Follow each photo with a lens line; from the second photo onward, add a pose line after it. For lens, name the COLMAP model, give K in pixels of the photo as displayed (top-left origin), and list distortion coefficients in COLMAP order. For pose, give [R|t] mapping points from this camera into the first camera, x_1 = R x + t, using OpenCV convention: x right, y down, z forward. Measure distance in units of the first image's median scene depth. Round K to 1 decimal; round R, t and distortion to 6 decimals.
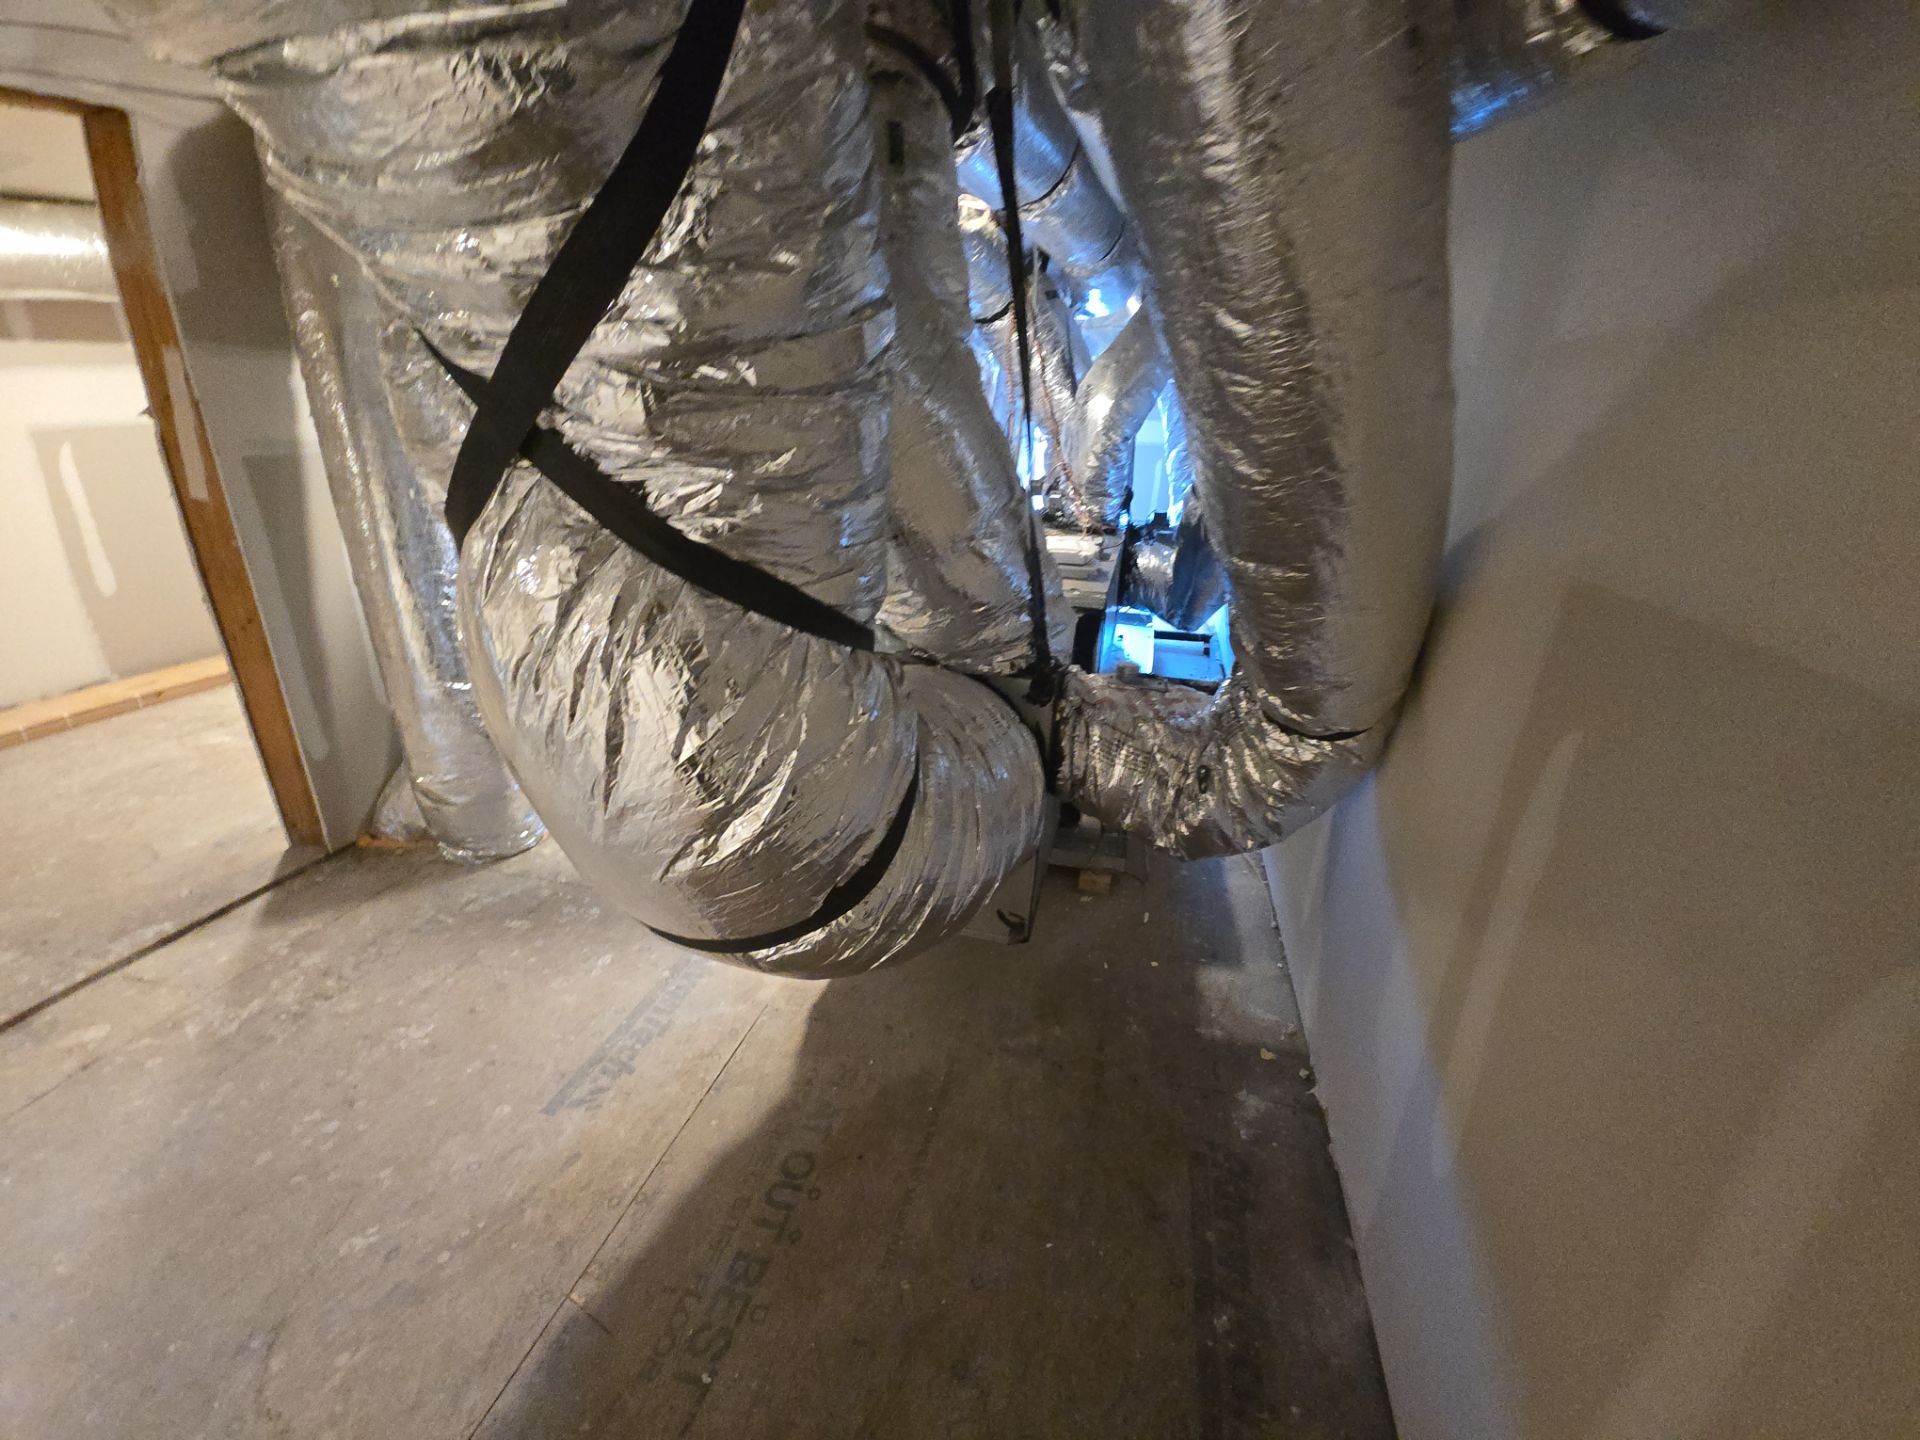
lens RADIAL K [[855.6, 0, 960.0], [0, 855.6, 720.0], [0, 0, 1]] dist [0.001957, 0.000183]
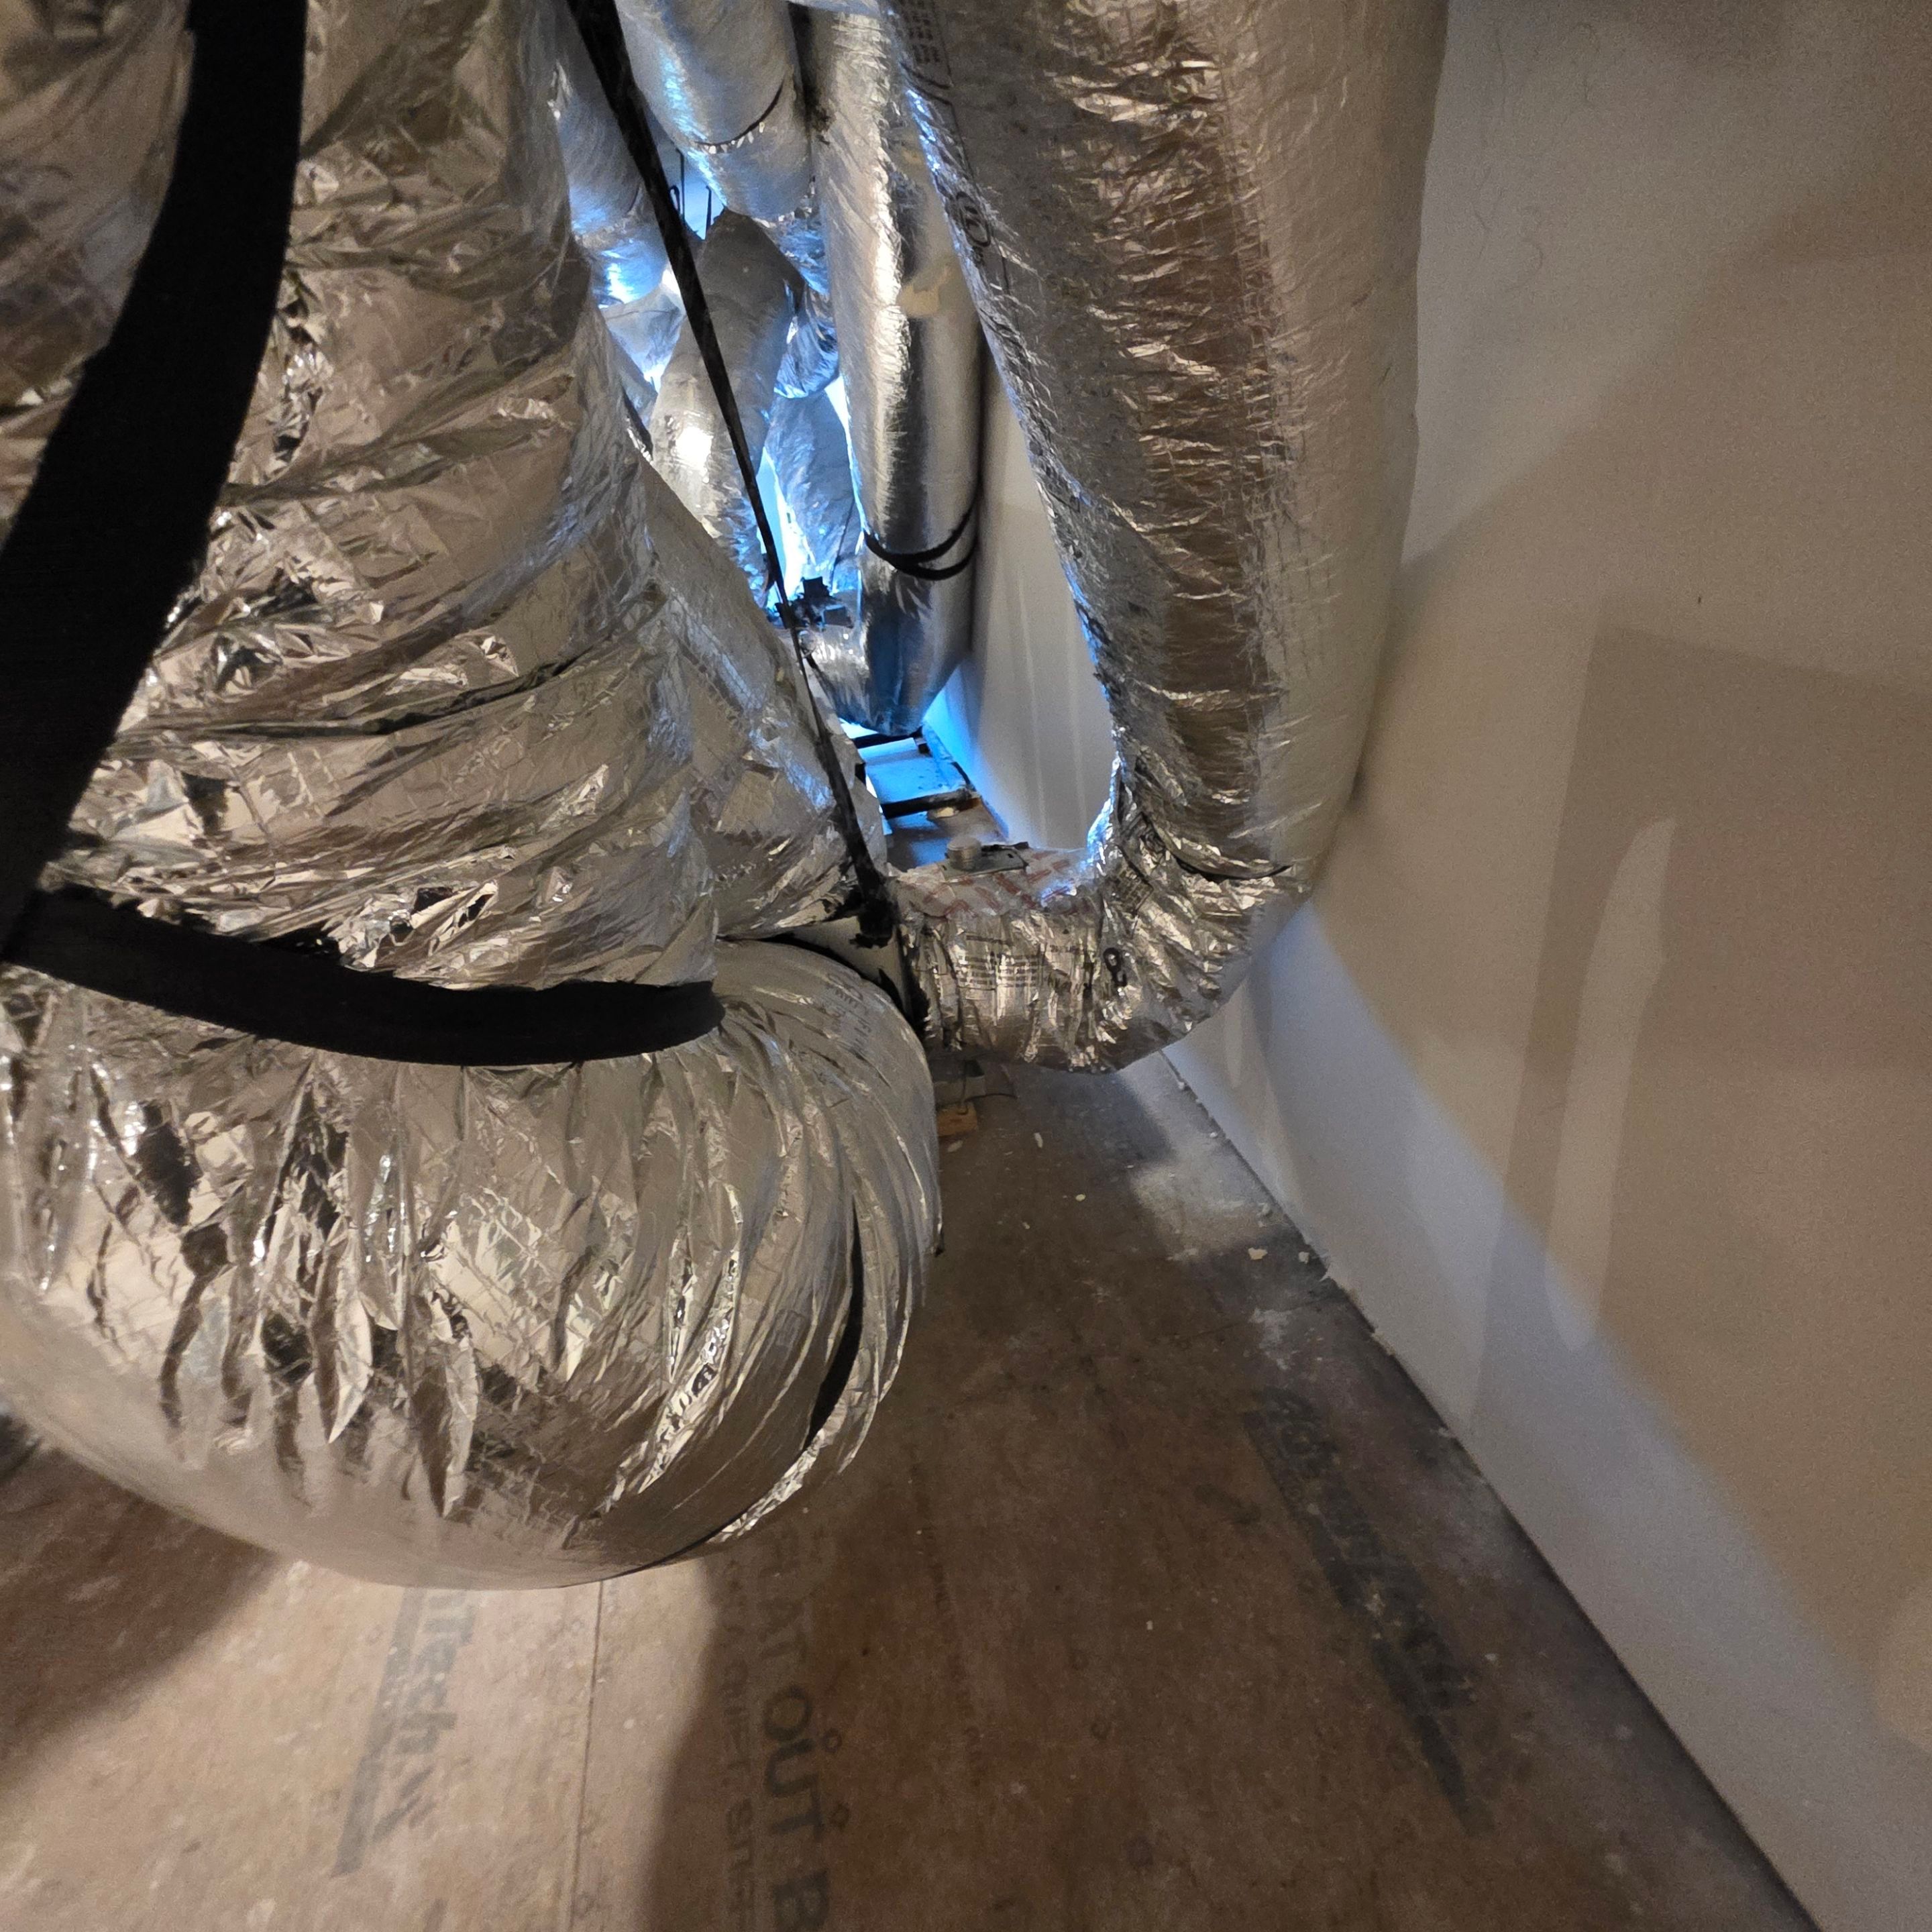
lens RADIAL K [[1115.3, 0, 966.0], [0, 1115.3, 966.0], [0, 0, 1]] dist [0.002881, 0.001455]
pose [[0.878011, -0.344078, 0.332726, -0.147452], [0.299334, 0.937161, 0.179241, -0.141413], [-0.373491, -0.057780, 0.925833, 0.156039]]
